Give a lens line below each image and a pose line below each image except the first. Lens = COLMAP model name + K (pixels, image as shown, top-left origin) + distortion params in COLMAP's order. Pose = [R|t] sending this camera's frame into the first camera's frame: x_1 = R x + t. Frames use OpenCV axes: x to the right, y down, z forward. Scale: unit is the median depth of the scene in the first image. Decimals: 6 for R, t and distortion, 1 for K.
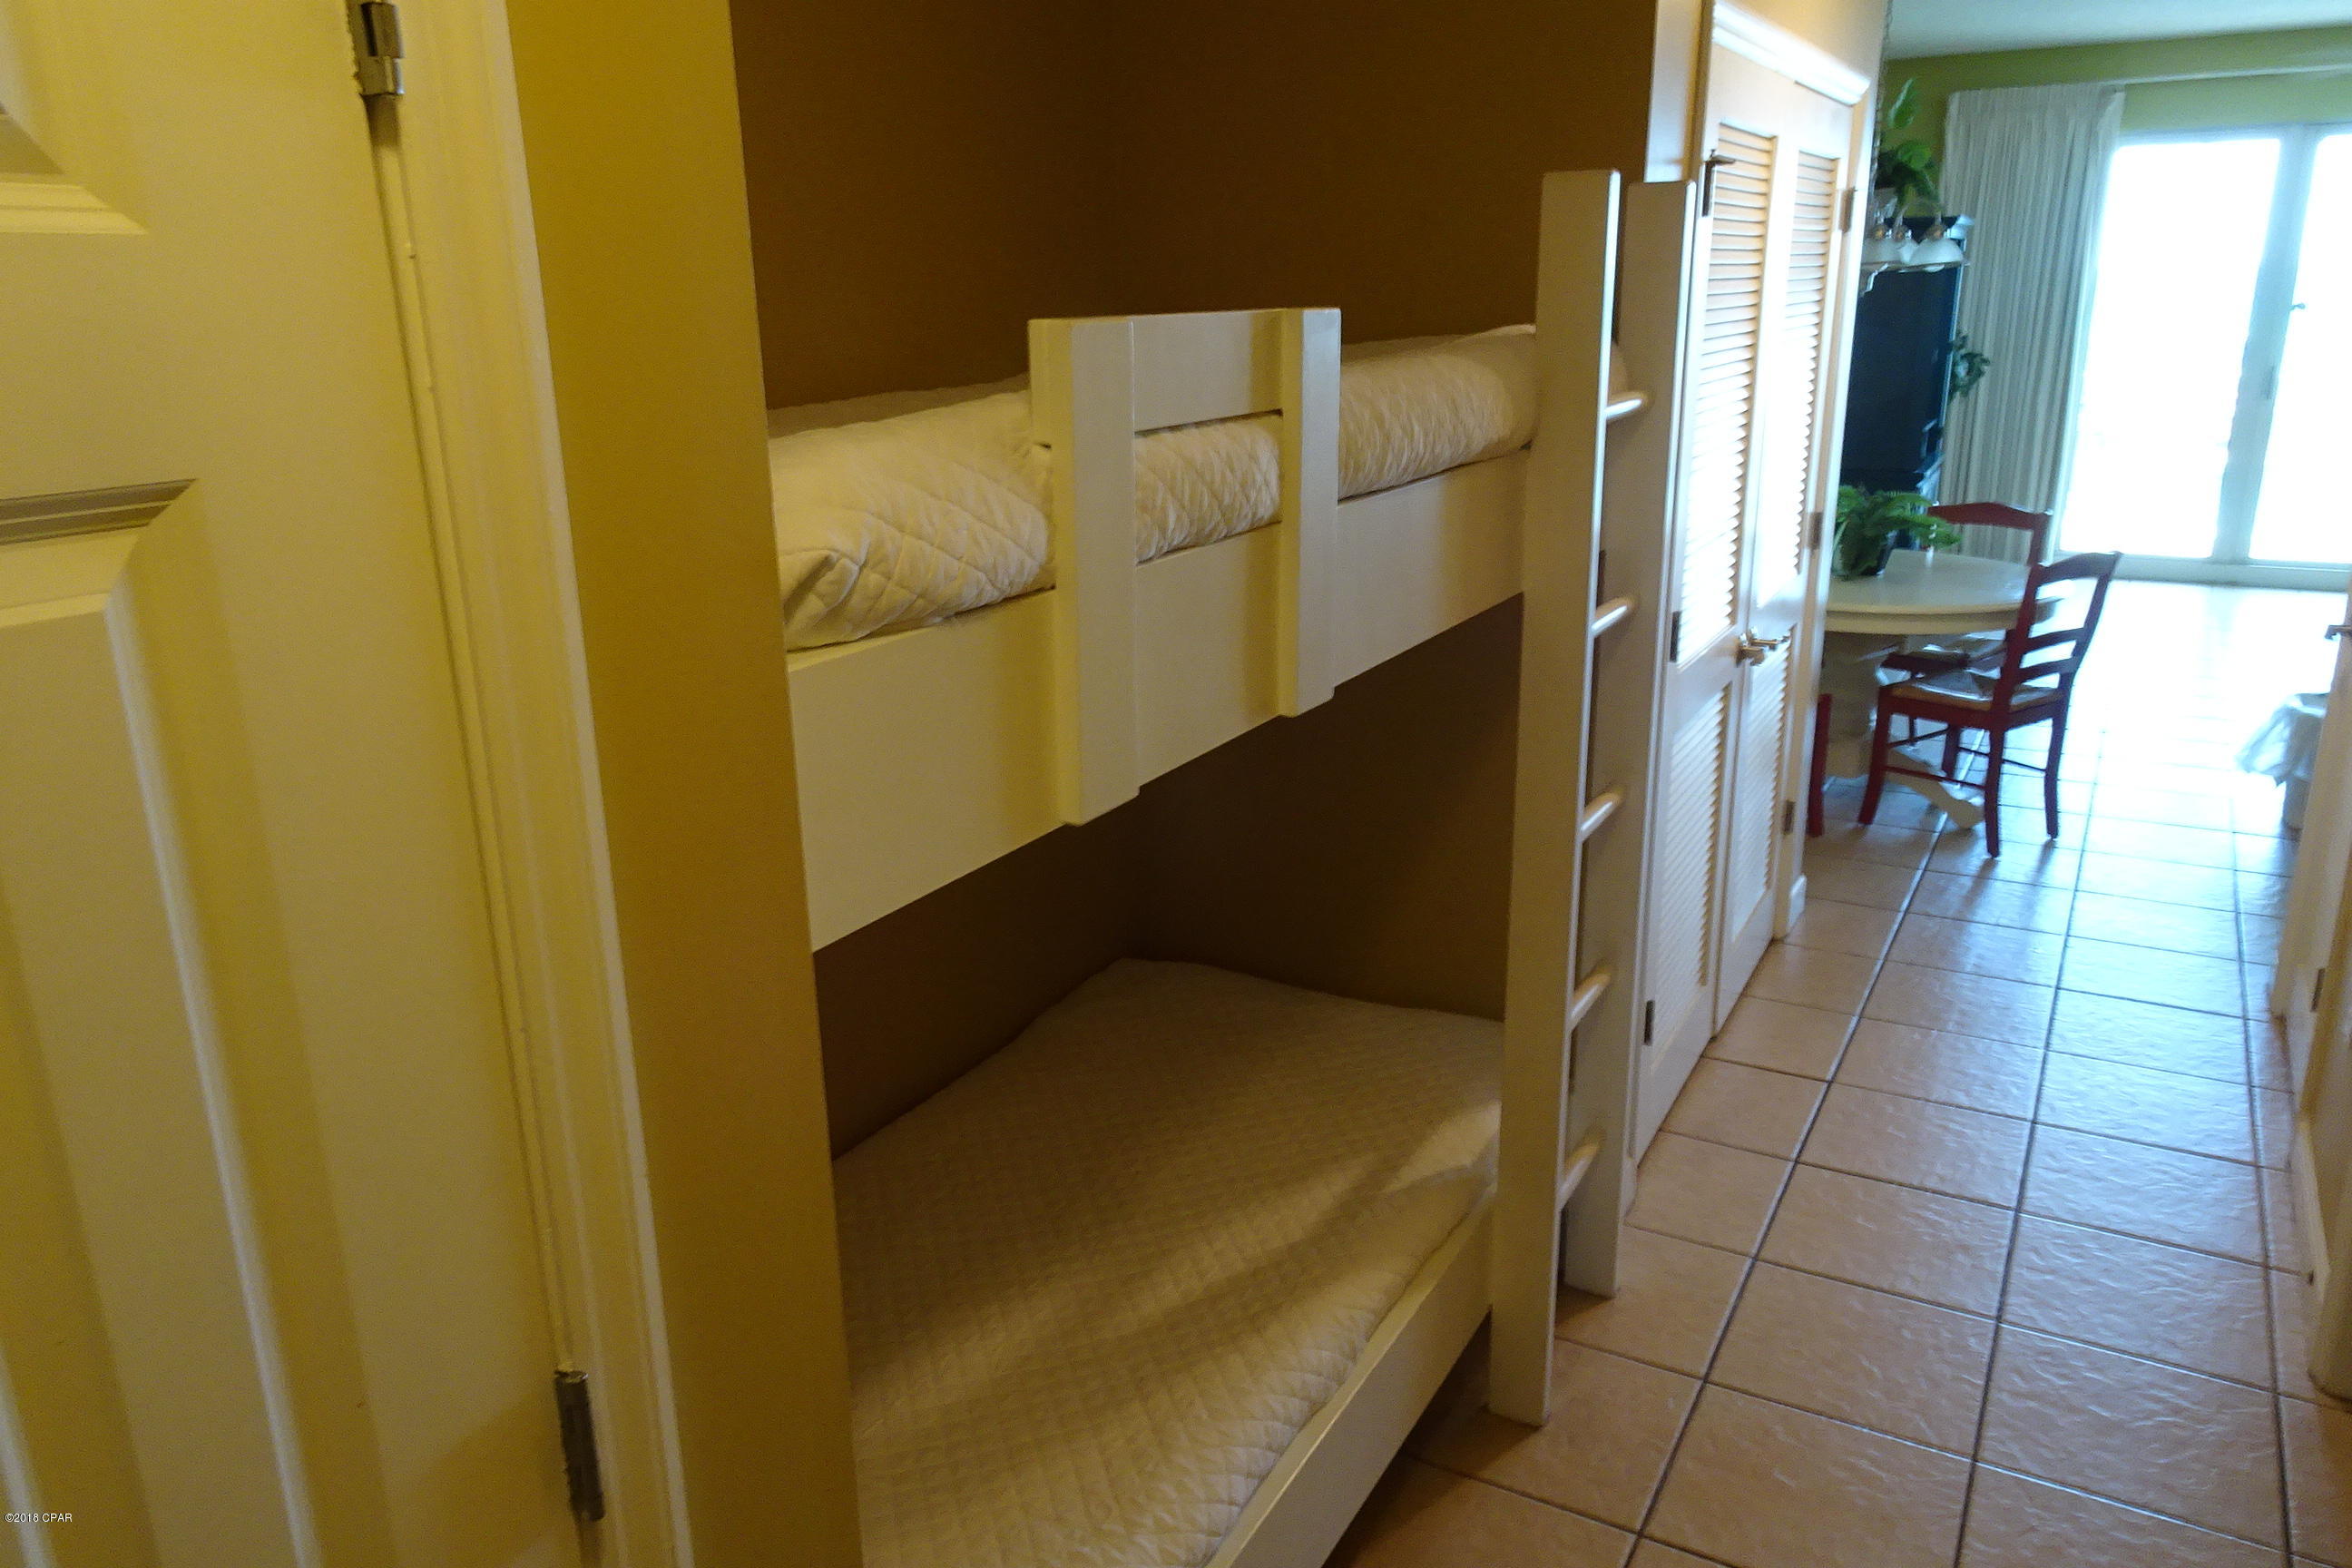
lens RADIAL K [[1689.8, 0, 1176.0], [0, 1689.8, 784.0], [0, 0, 1]] dist [-0.000693, 0.036807]
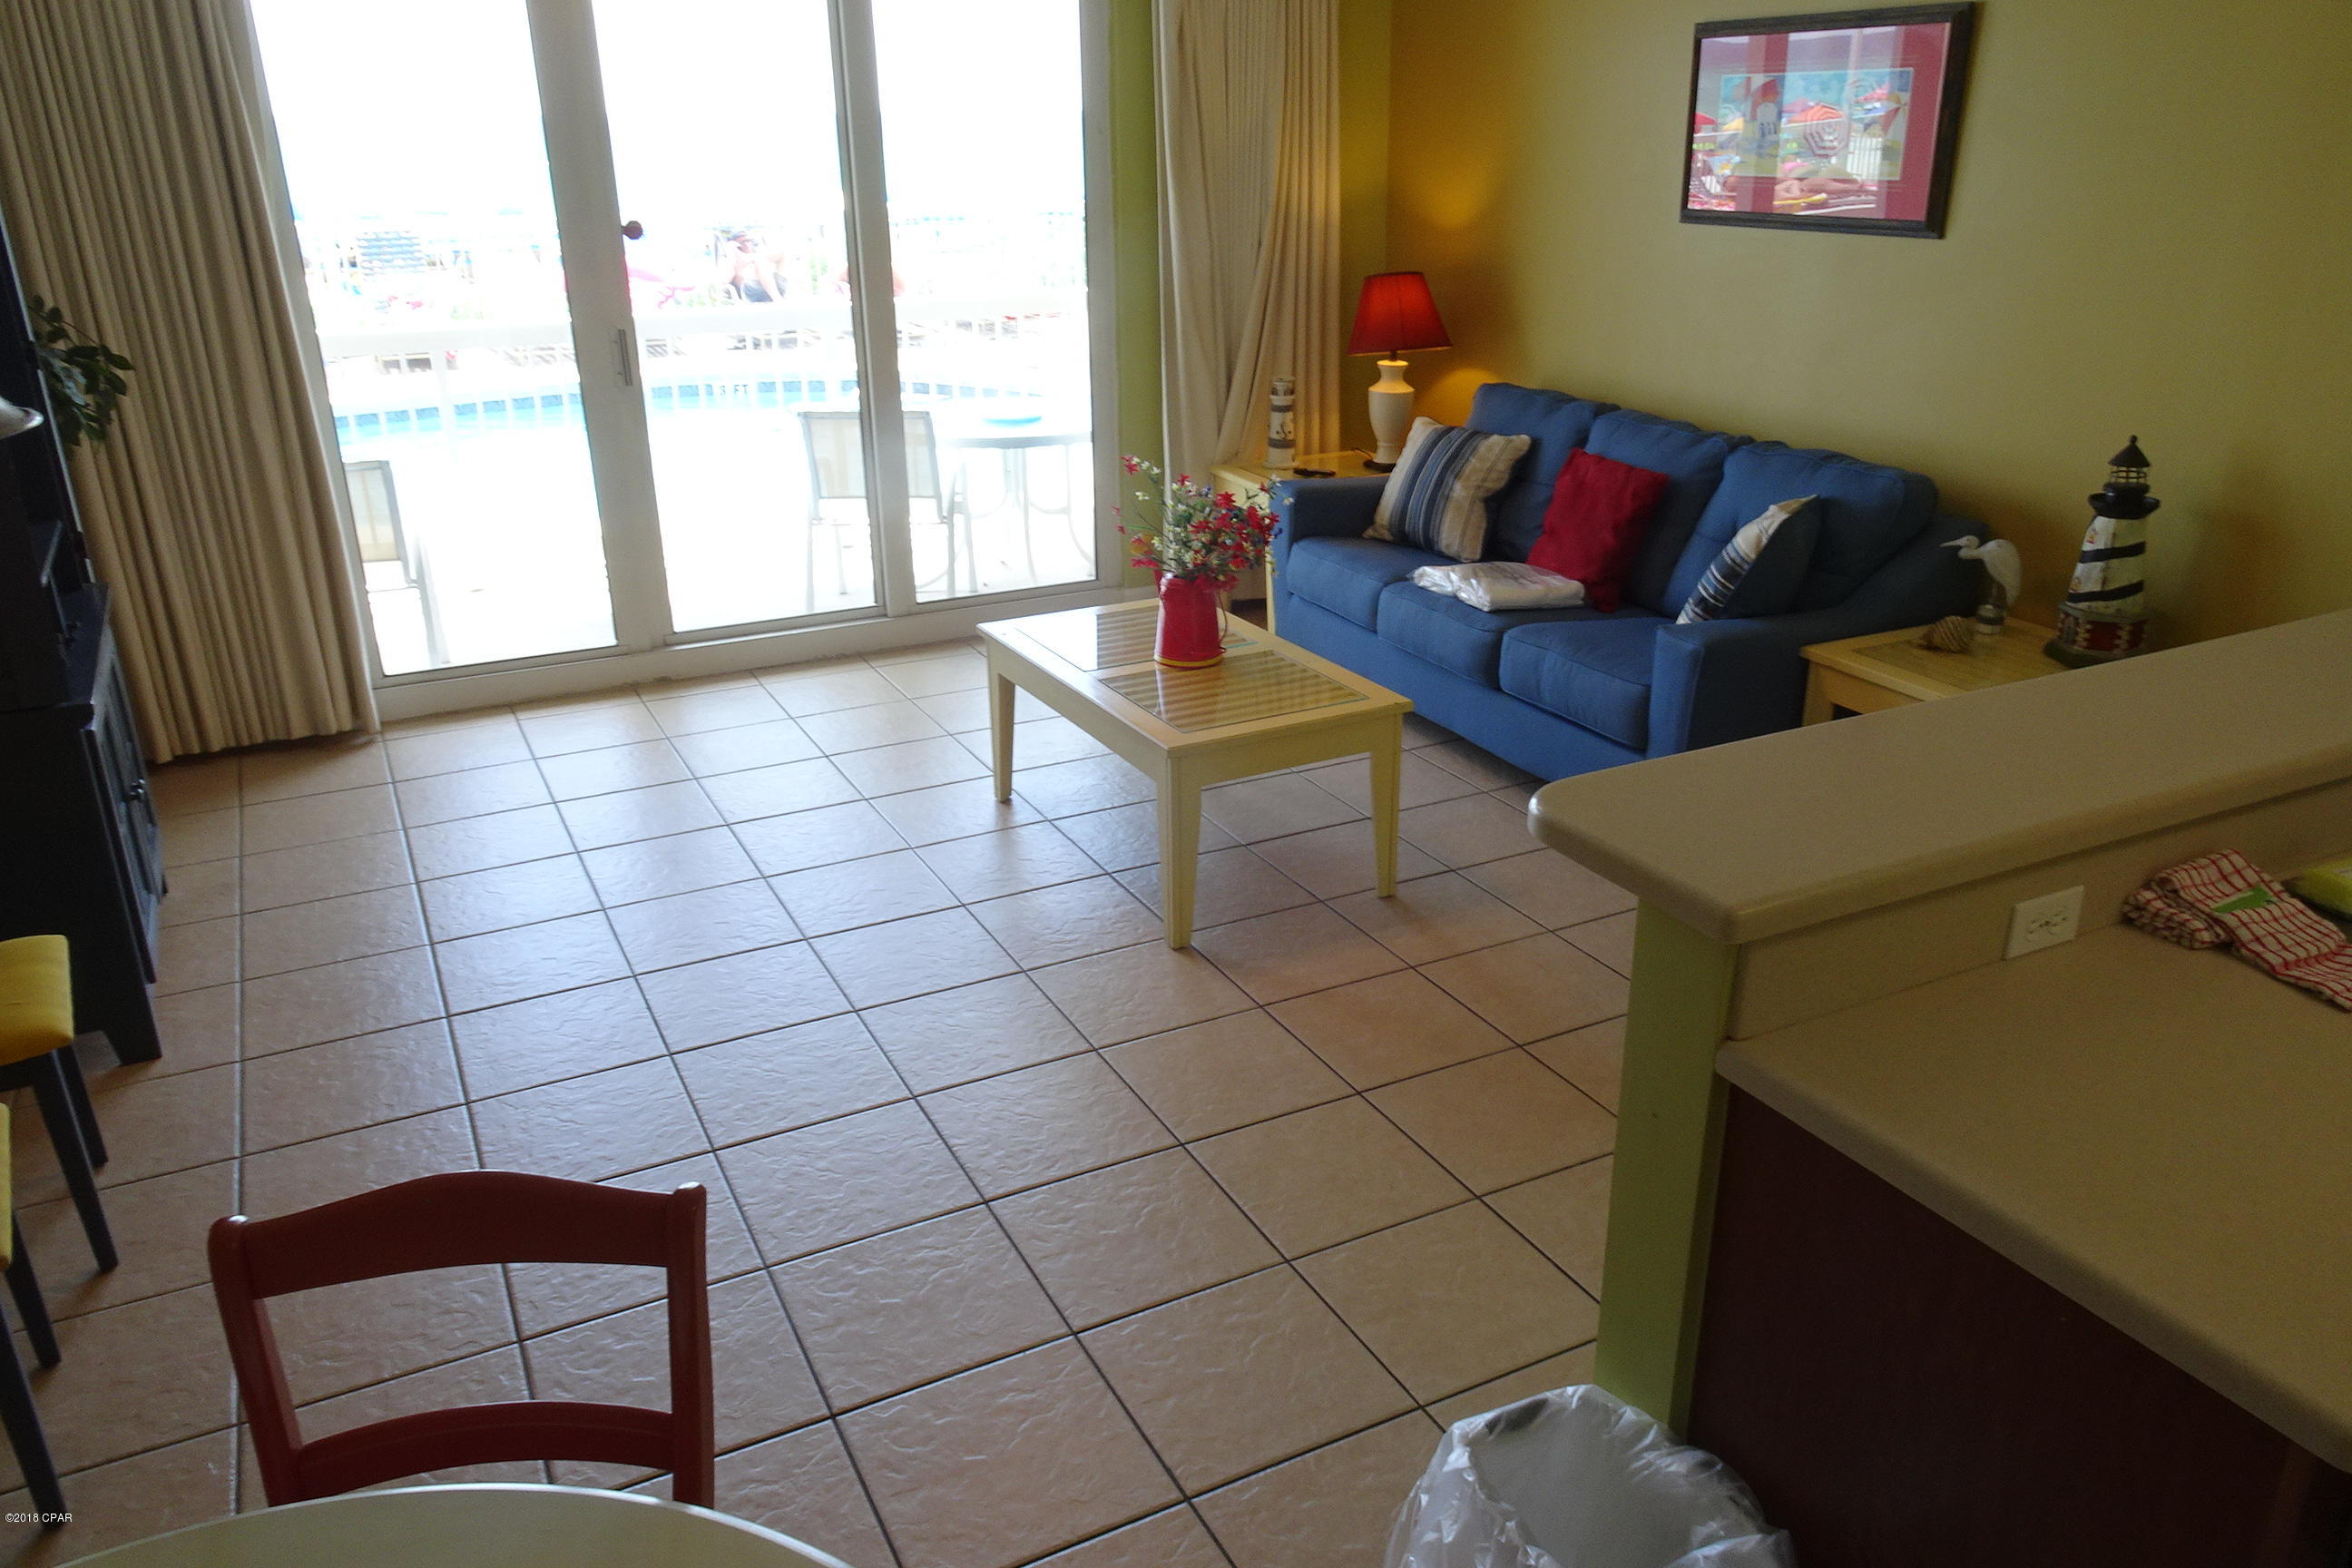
lens RADIAL K [[1712.0, 0, 1176.0], [0, 1712.0, 784.0], [0, 0, 1]] dist [0.021157, -0.000906]
pose [[0.543491, -0.290473, 0.787555, 0.227832], [0.238079, 0.953033, 0.187208, -0.158555], [-0.804945, 0.085755, 0.587120, 0.497704]]
